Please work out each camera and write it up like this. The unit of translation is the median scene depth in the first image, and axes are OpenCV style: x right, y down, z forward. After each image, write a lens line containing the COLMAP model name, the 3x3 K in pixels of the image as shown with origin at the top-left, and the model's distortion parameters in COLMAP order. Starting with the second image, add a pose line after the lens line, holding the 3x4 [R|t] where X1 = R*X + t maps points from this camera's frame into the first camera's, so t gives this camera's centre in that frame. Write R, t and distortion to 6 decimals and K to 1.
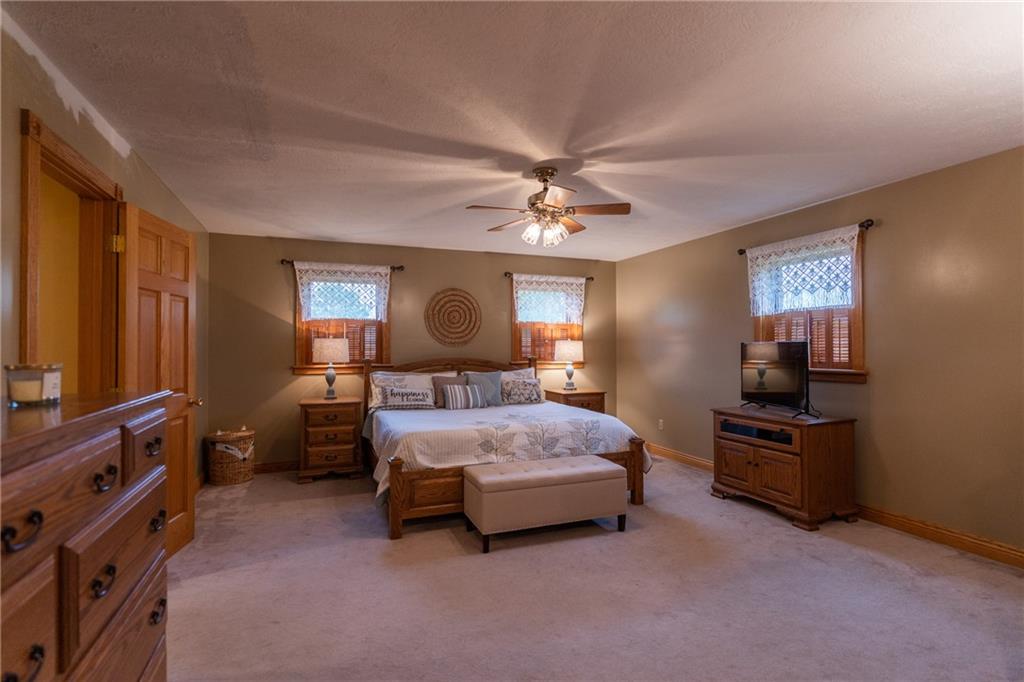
lens RADIAL K [[490.9, 0, 506.2], [0, 490.9, 339.7], [0, 0, 1]] dist [-0.002100, 0.006163]
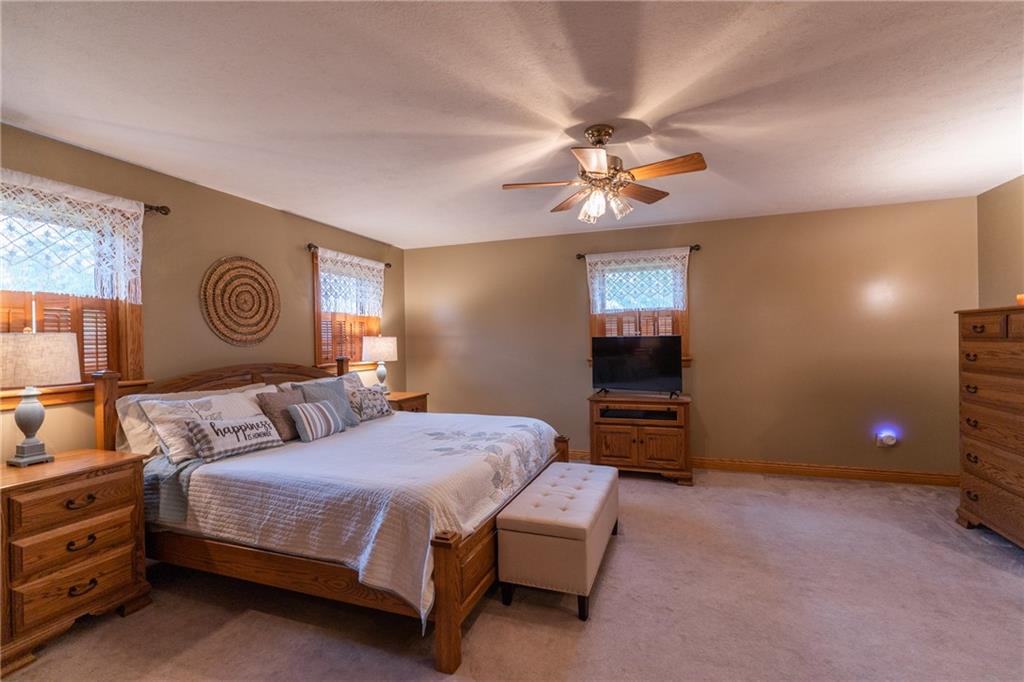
lens RADIAL K [[466.3, 0, 511.5], [0, 466.3, 340.2], [0, 0, 1]] dist [-0.010159, 0.004864]
pose [[0.661537, -0.009843, 0.749848, -0.382553], [0.003679, 0.999944, 0.009880, 0.001250], [-0.749903, -0.003777, 0.661537, 0.368110]]
